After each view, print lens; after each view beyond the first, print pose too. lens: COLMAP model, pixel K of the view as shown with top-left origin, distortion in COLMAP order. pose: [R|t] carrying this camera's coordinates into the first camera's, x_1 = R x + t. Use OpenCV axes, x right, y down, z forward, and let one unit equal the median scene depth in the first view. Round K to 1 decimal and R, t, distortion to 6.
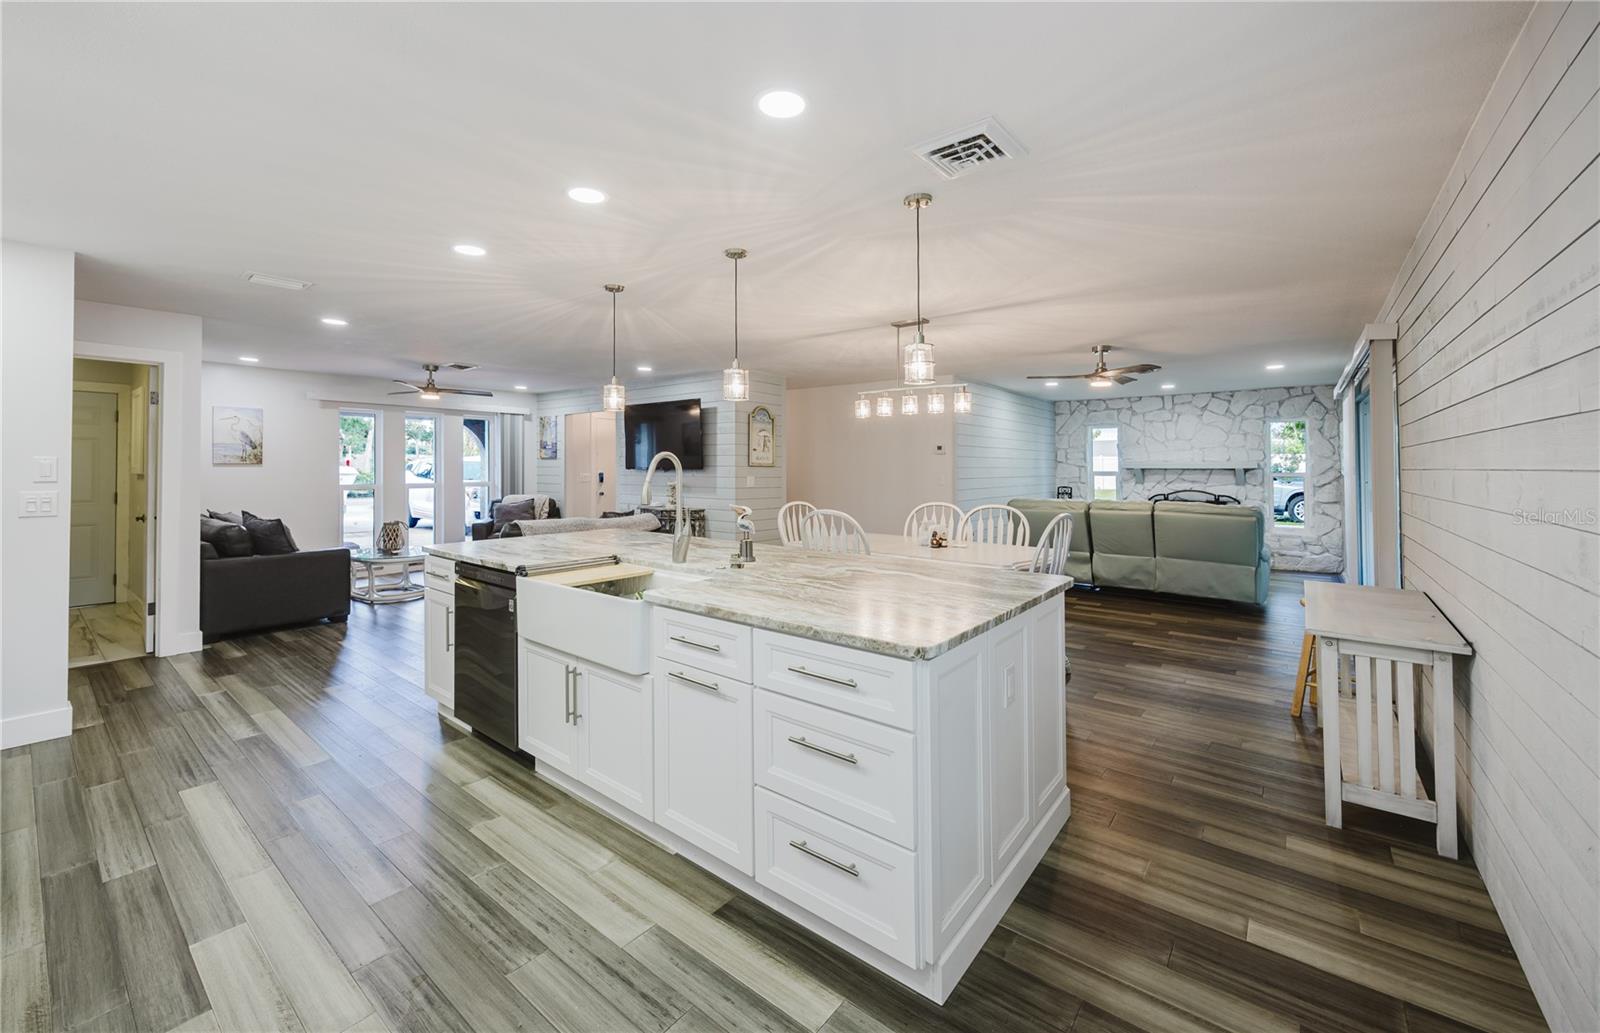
lens RADIAL K [[614.8, 0, 808.0], [0, 614.8, 453.5], [0, 0, 1]] dist [0.005216, -0.000273]
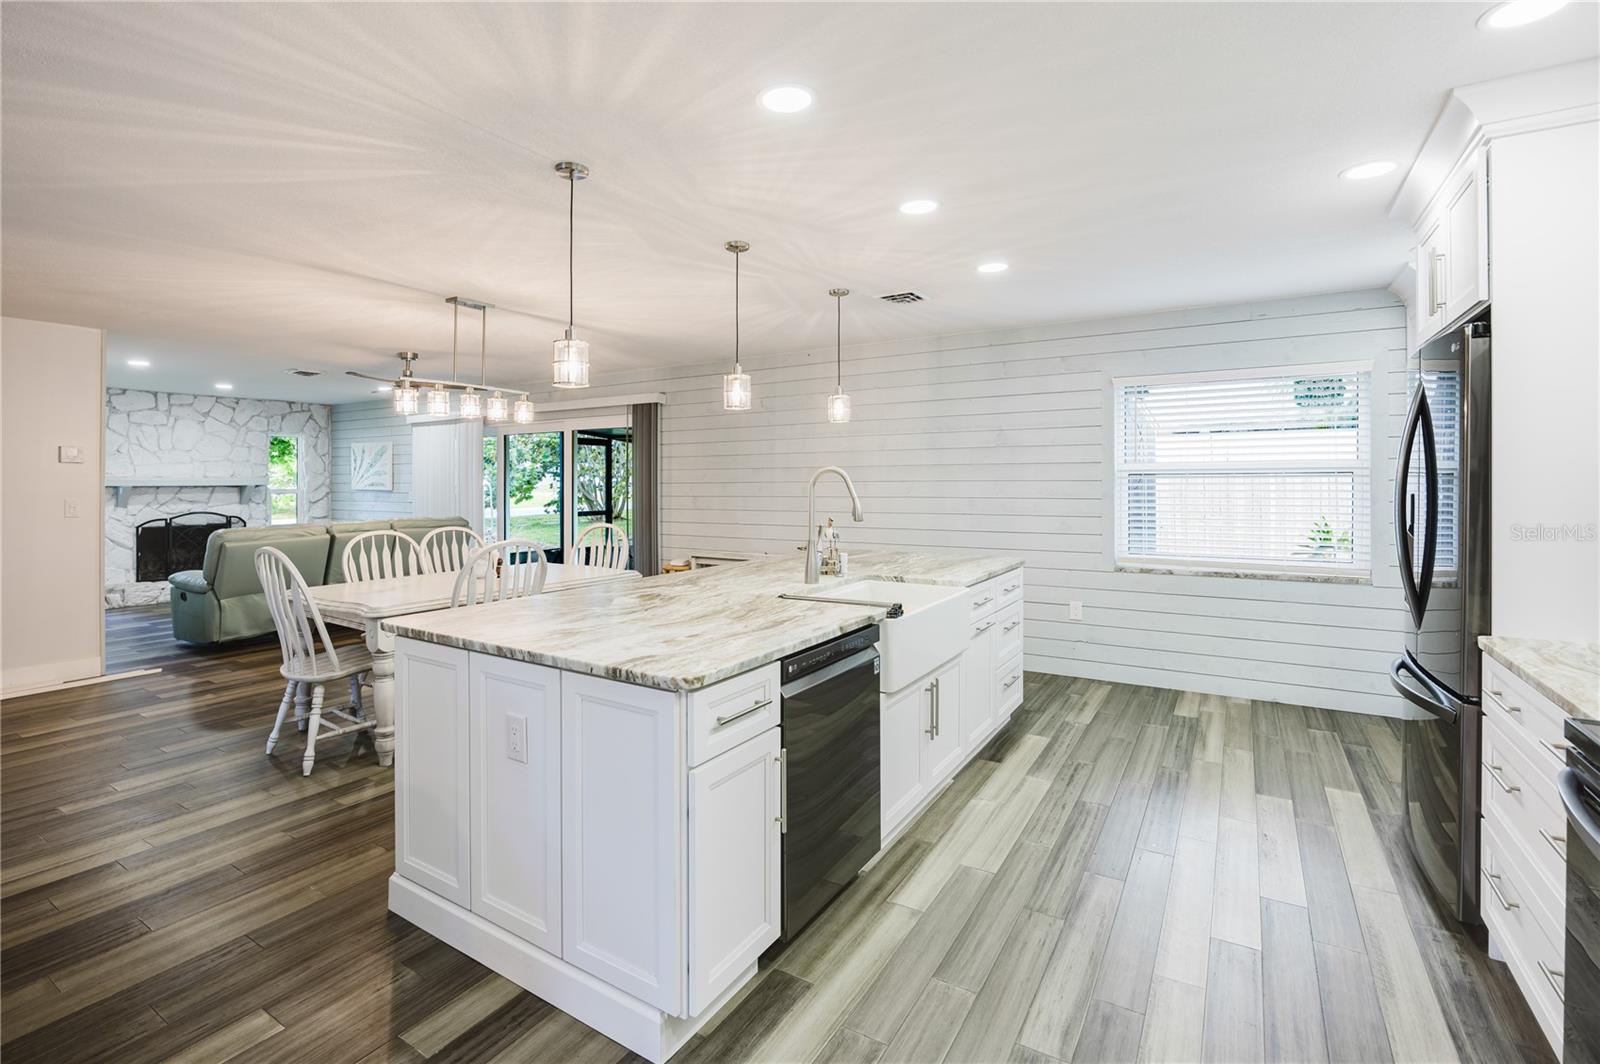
lens RADIAL K [[716.6, 0, 722.7], [0, 716.6, 477.5], [0, 0, 1]] dist [-0.003466, 0.001641]
pose [[-0.026390, 0.004847, 0.999640, -0.516037], [-0.017933, 0.999825, -0.005321, 0.008579], [-0.999491, -0.018067, -0.026299, 0.461898]]
